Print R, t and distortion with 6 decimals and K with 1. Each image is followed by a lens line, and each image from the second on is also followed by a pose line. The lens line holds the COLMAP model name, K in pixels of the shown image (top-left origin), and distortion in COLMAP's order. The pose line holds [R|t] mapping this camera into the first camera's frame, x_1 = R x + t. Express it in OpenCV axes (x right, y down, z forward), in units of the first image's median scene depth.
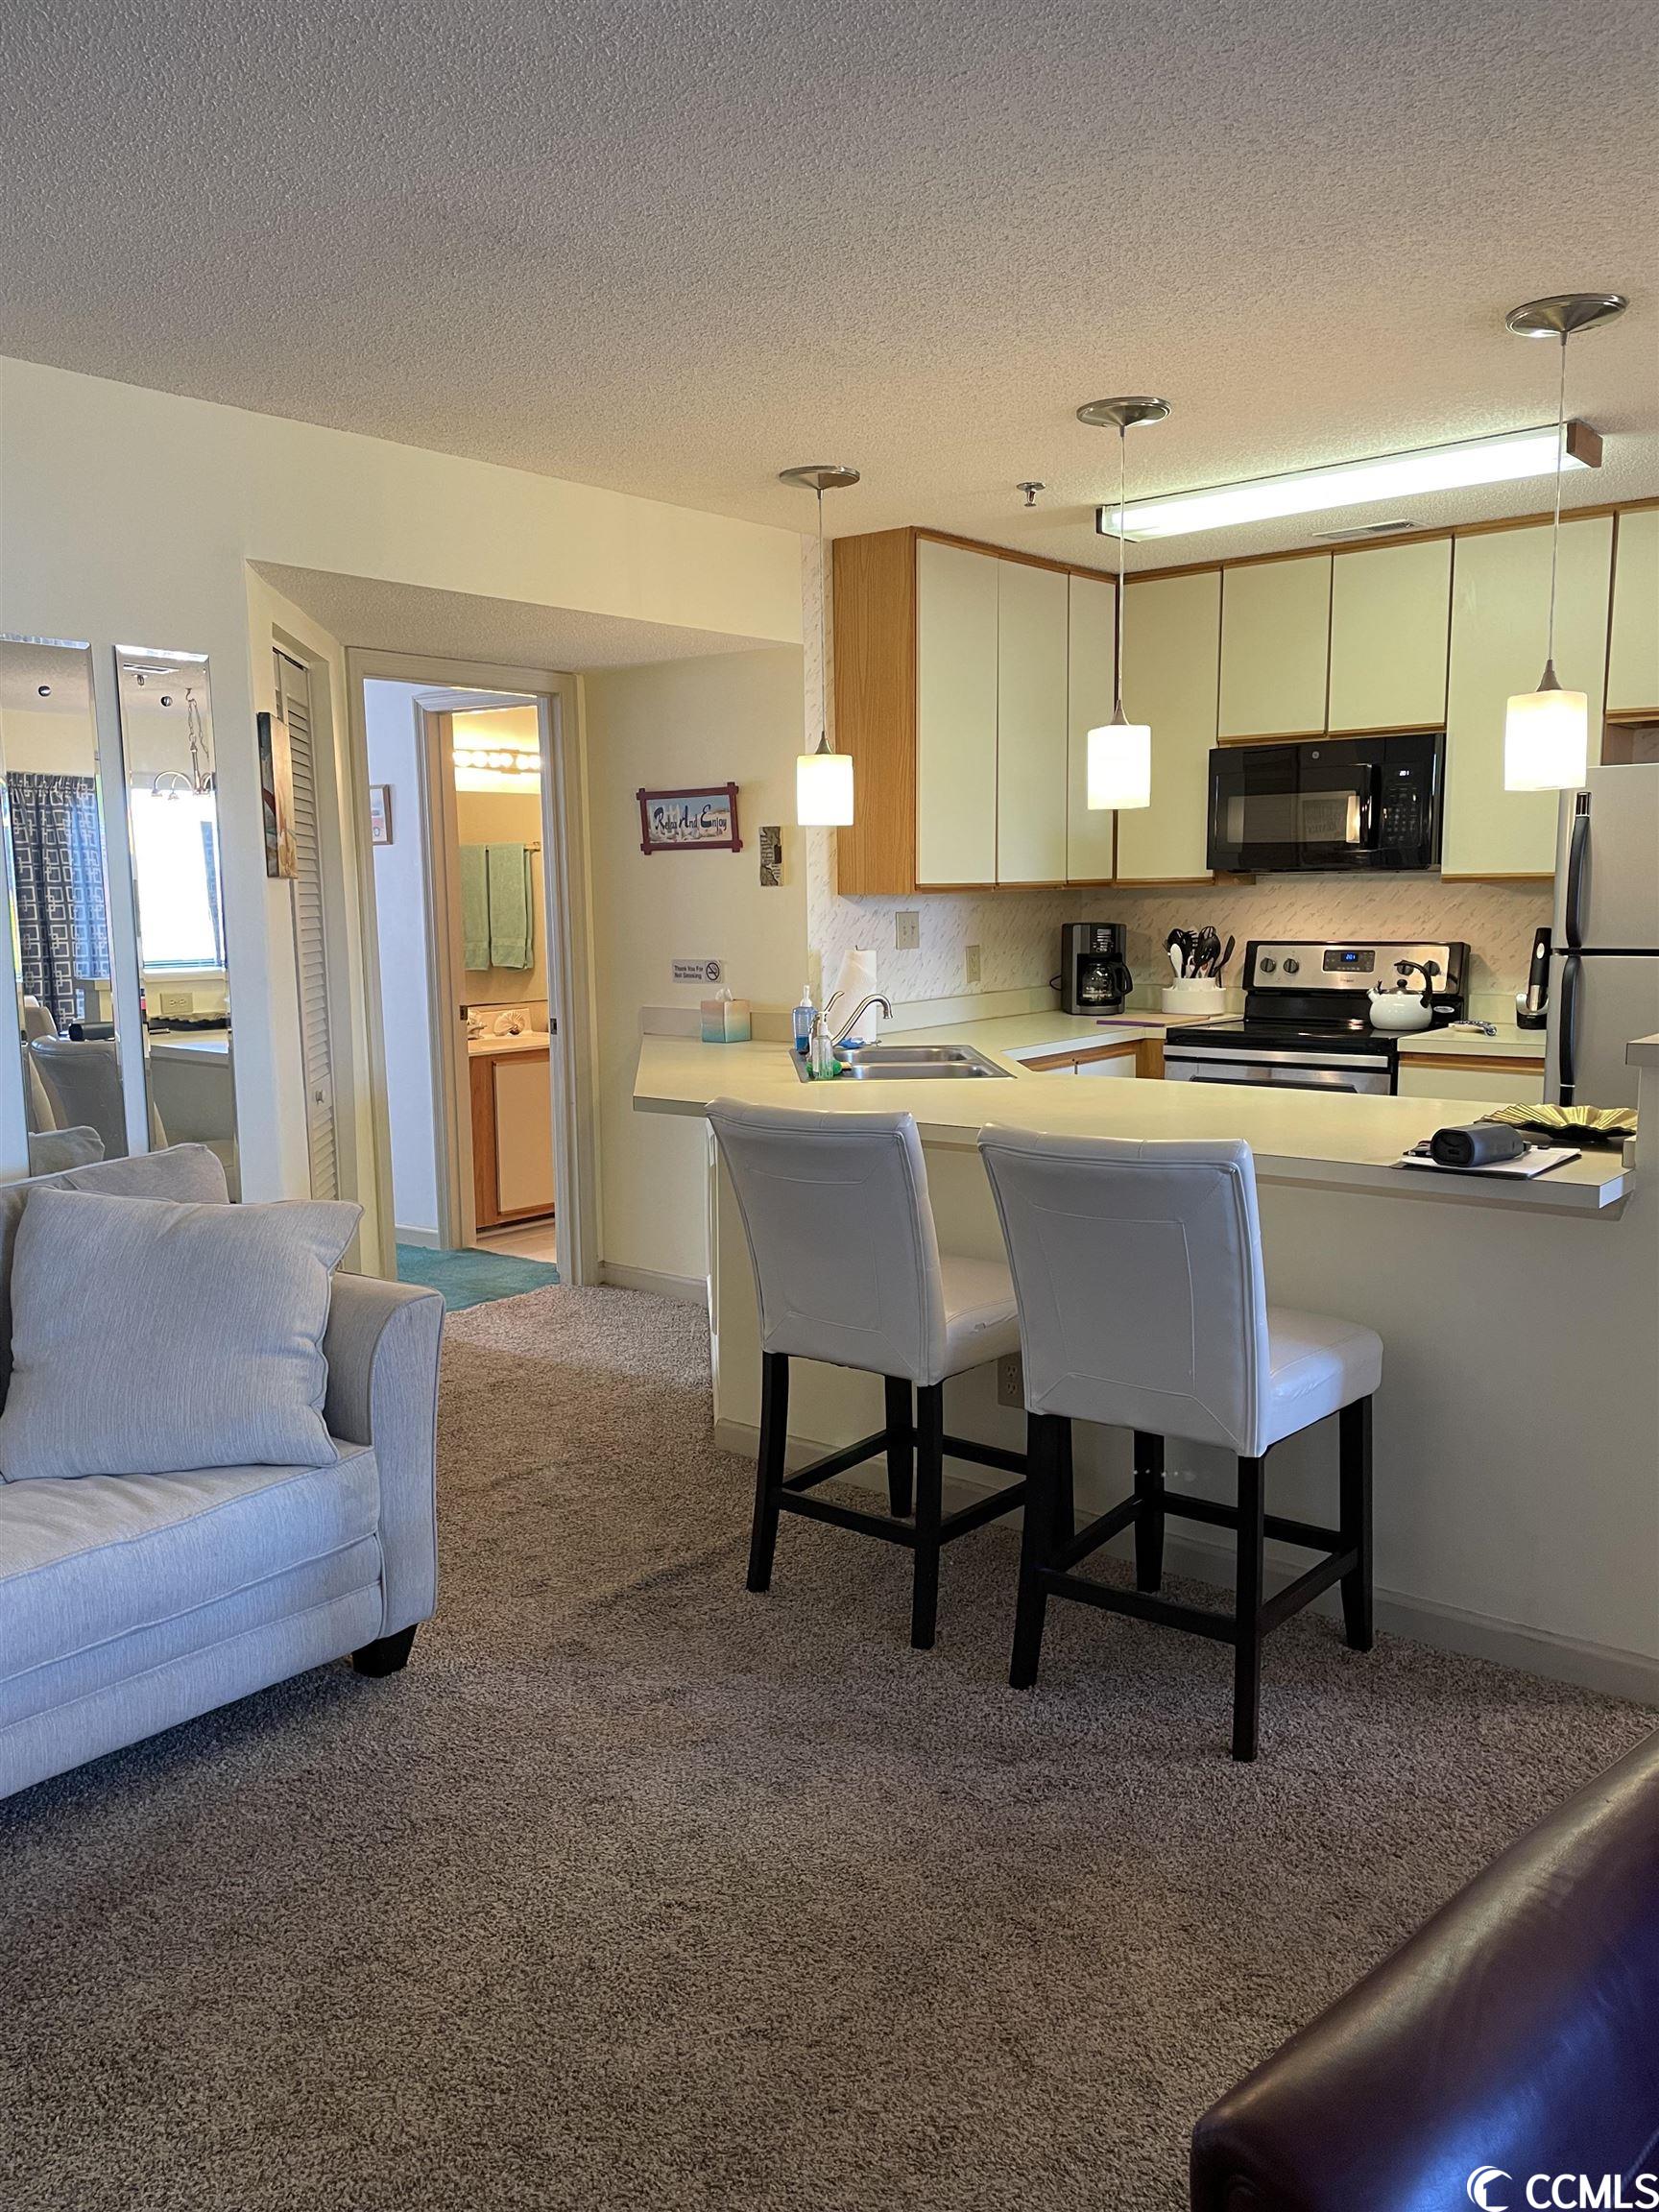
lens RADIAL K [[1663.2, 0, 838.1], [0, 1663.2, 1118.4], [0, 0, 1]] dist [0.086404, -0.114027]
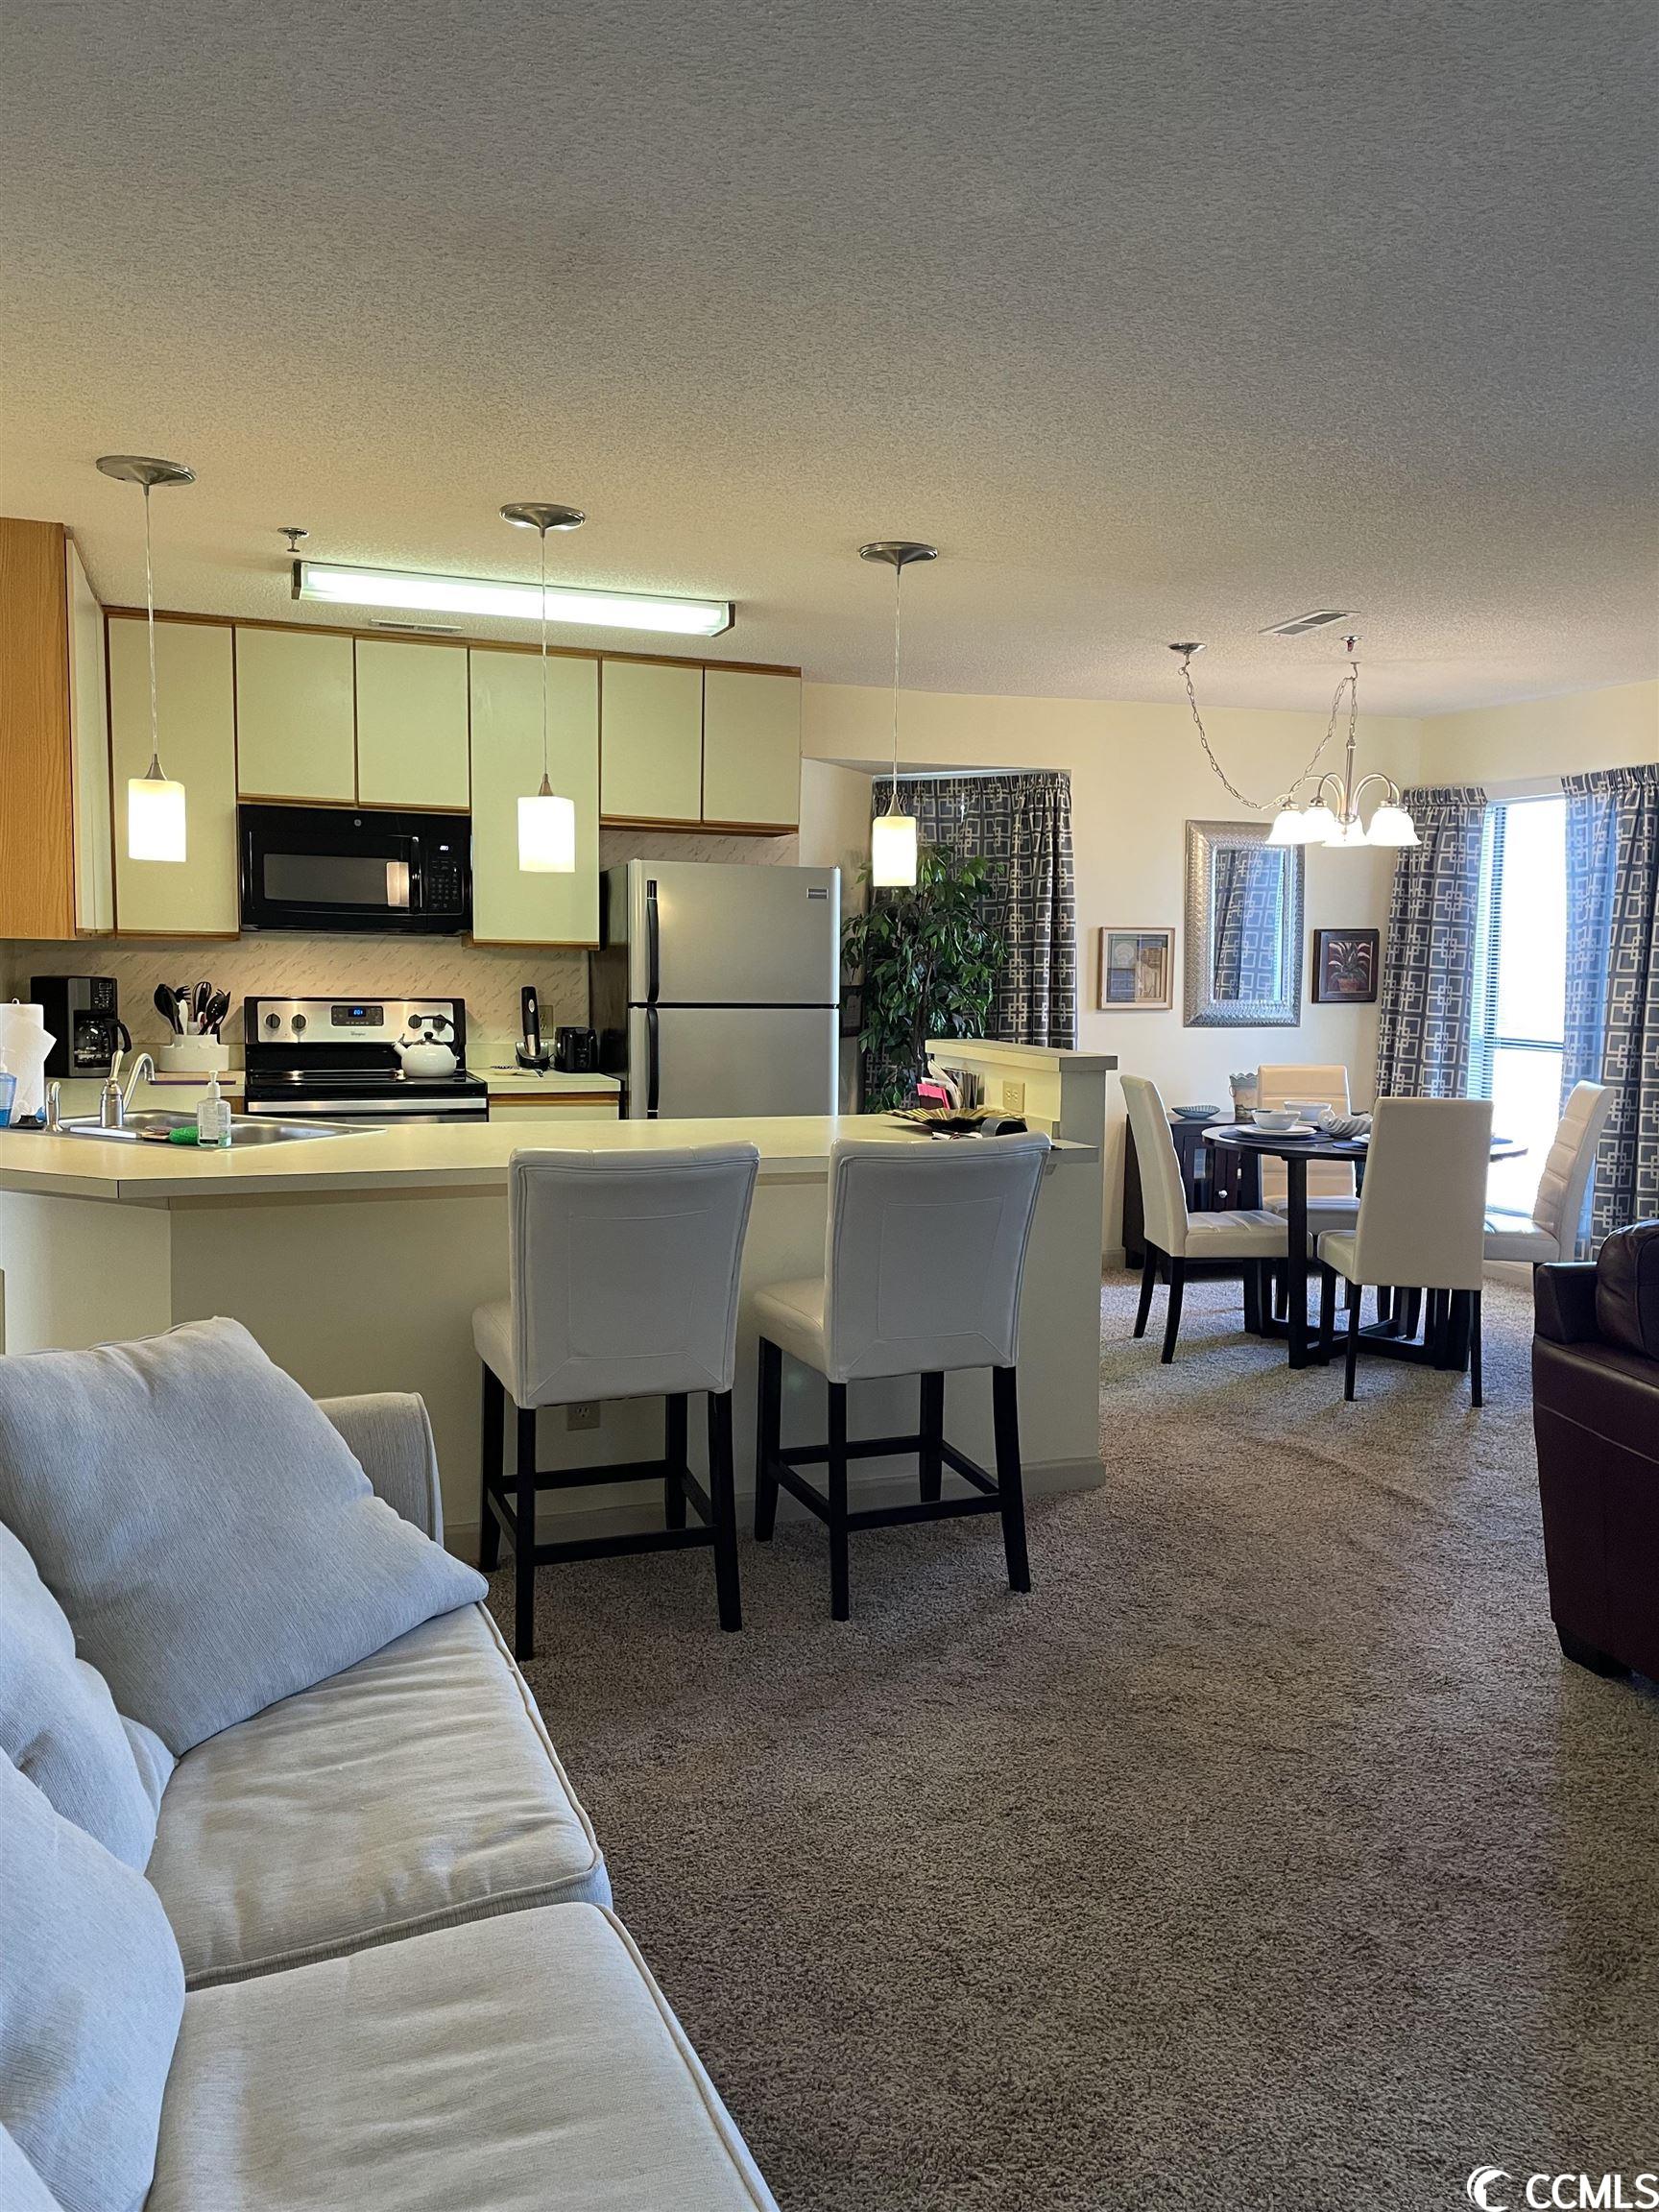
lens RADIAL K [[1663.2, 0, 850.2], [0, 1663.2, 1122.6], [0, 0, 1]] dist [0.086404, -0.114027]
pose [[0.505298, -0.062351, 0.860689, -0.476039], [0.095504, 0.995300, 0.016033, -0.014098], [-0.857644, 0.074097, 0.508878, 0.201115]]
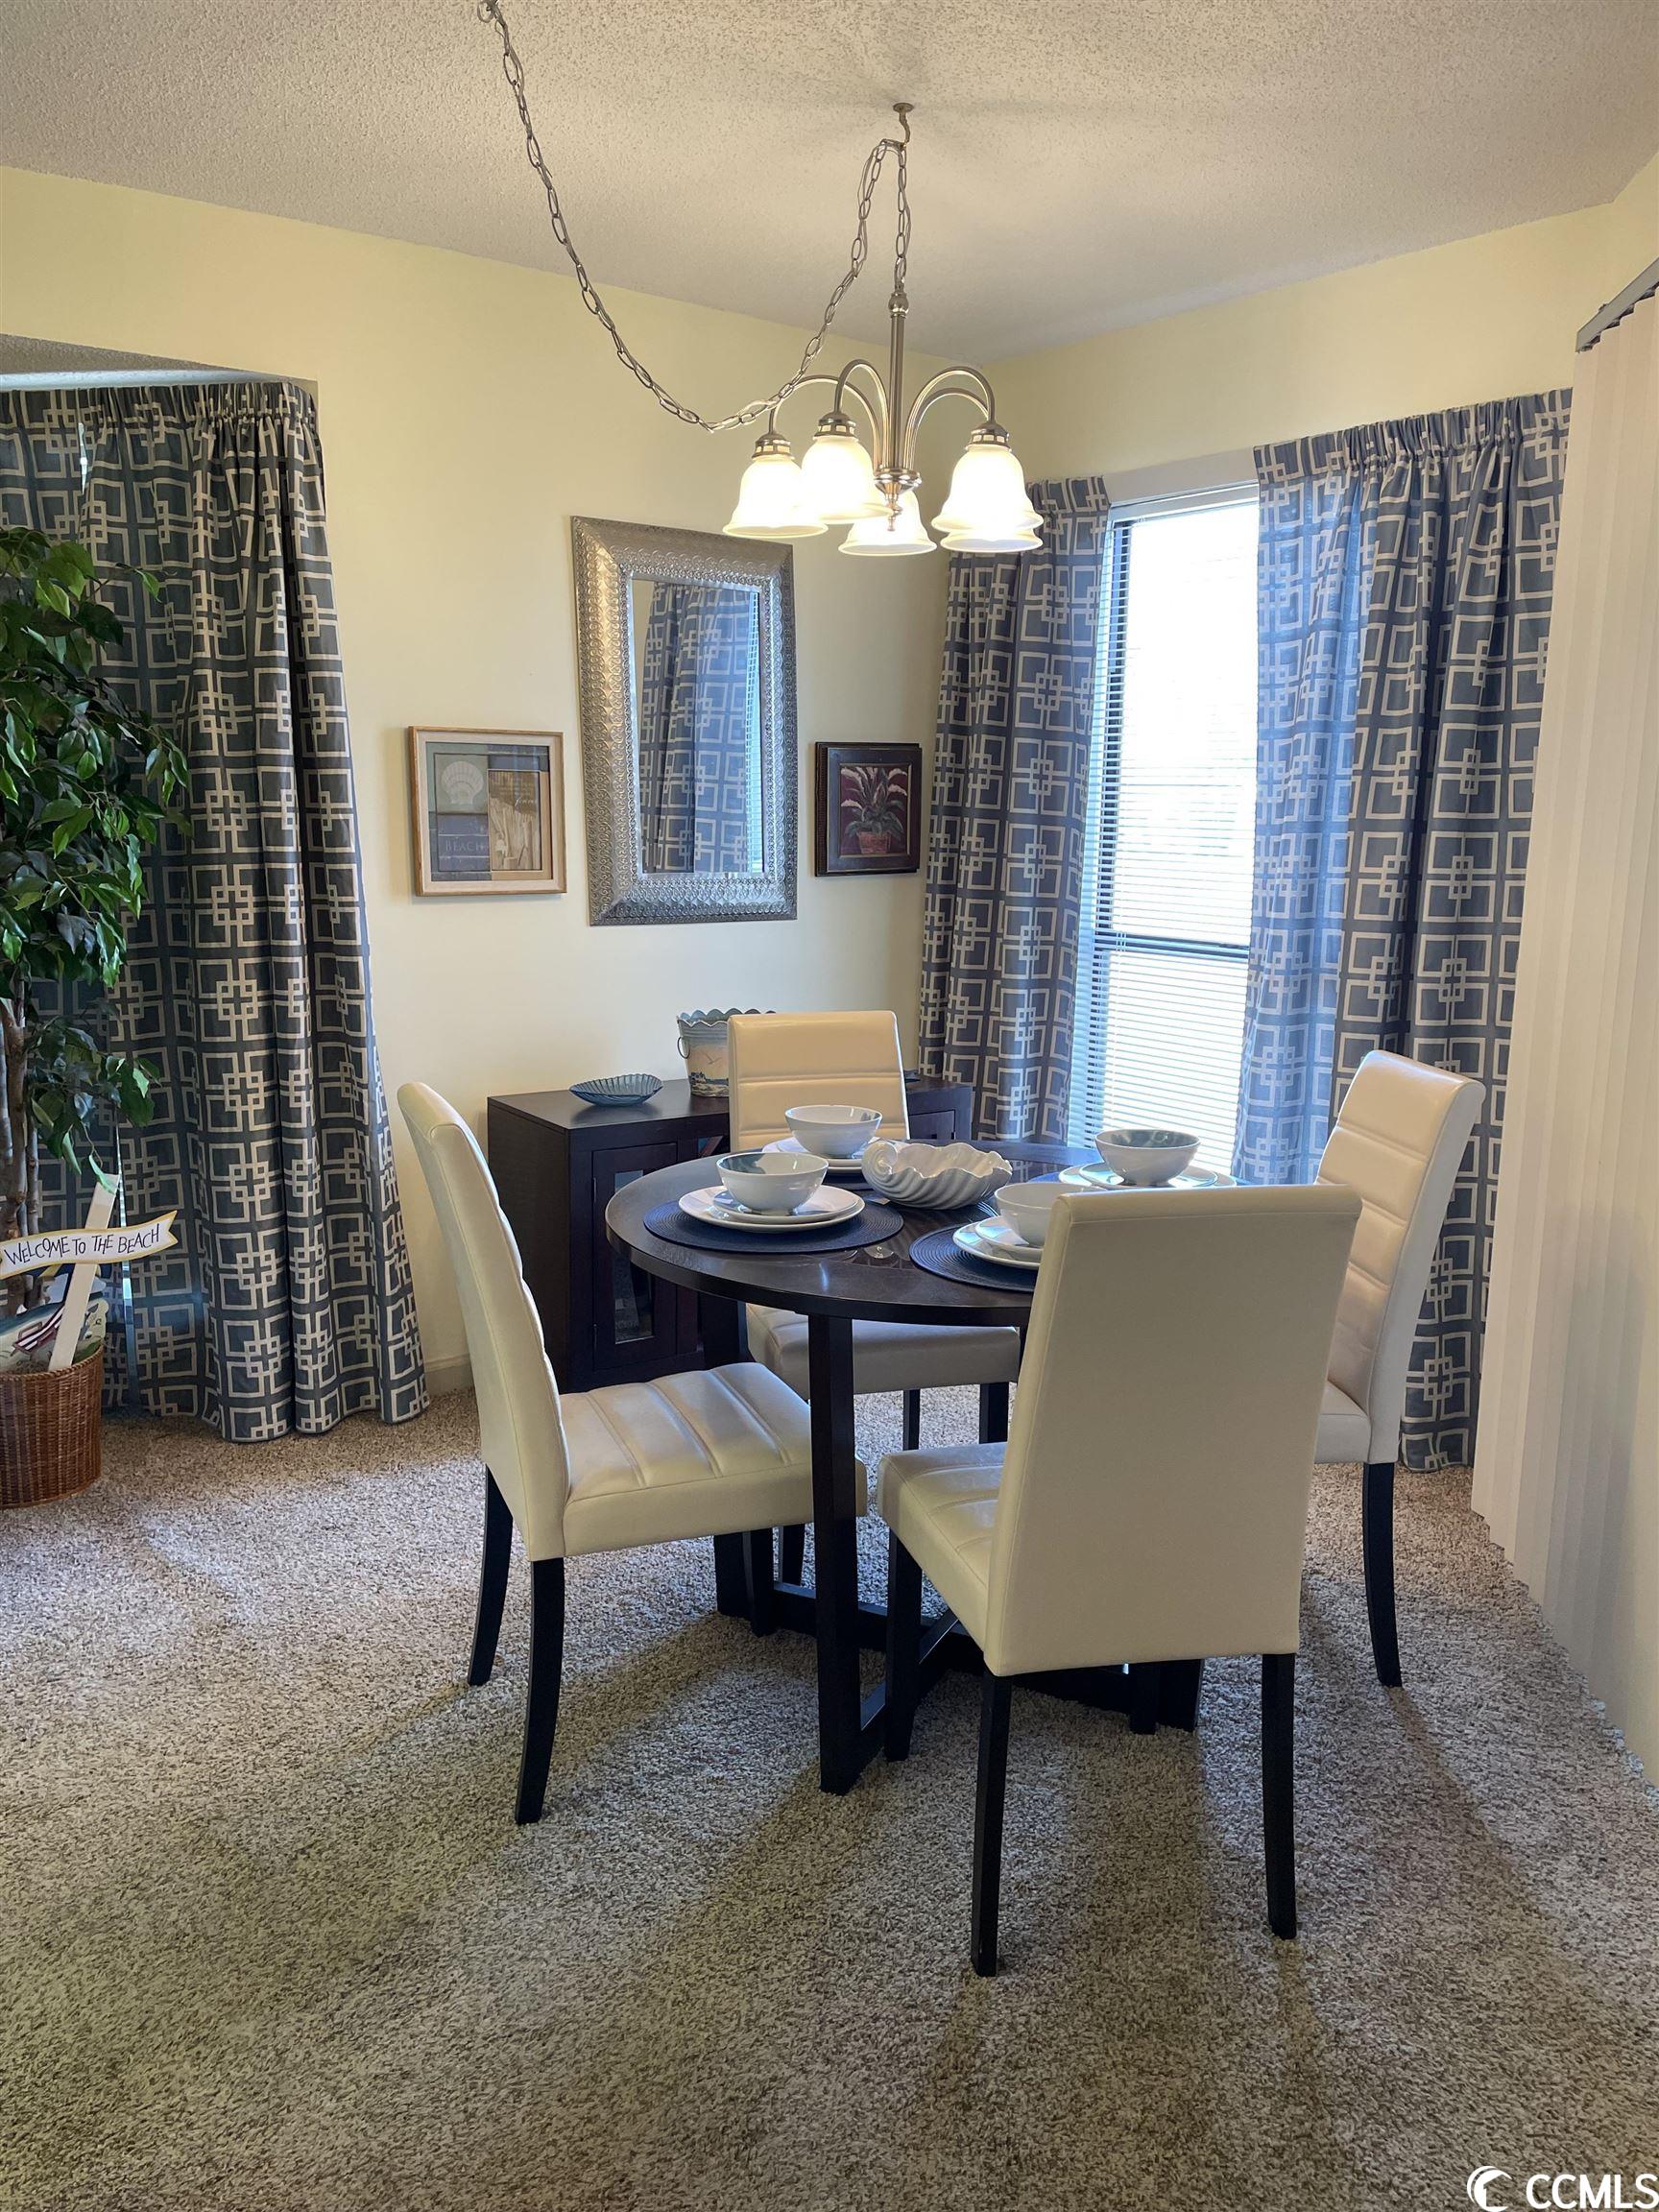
lens RADIAL K [[1663.2, 0, 831.2], [0, 1663.2, 1128.4], [0, 0, 1]] dist [0.086404, -0.114027]
pose [[0.226420, -0.165715, 0.959829, 0.144044], [0.115759, 0.983015, 0.142411, -0.047683], [-0.967127, 0.078864, 0.241757, 0.383255]]
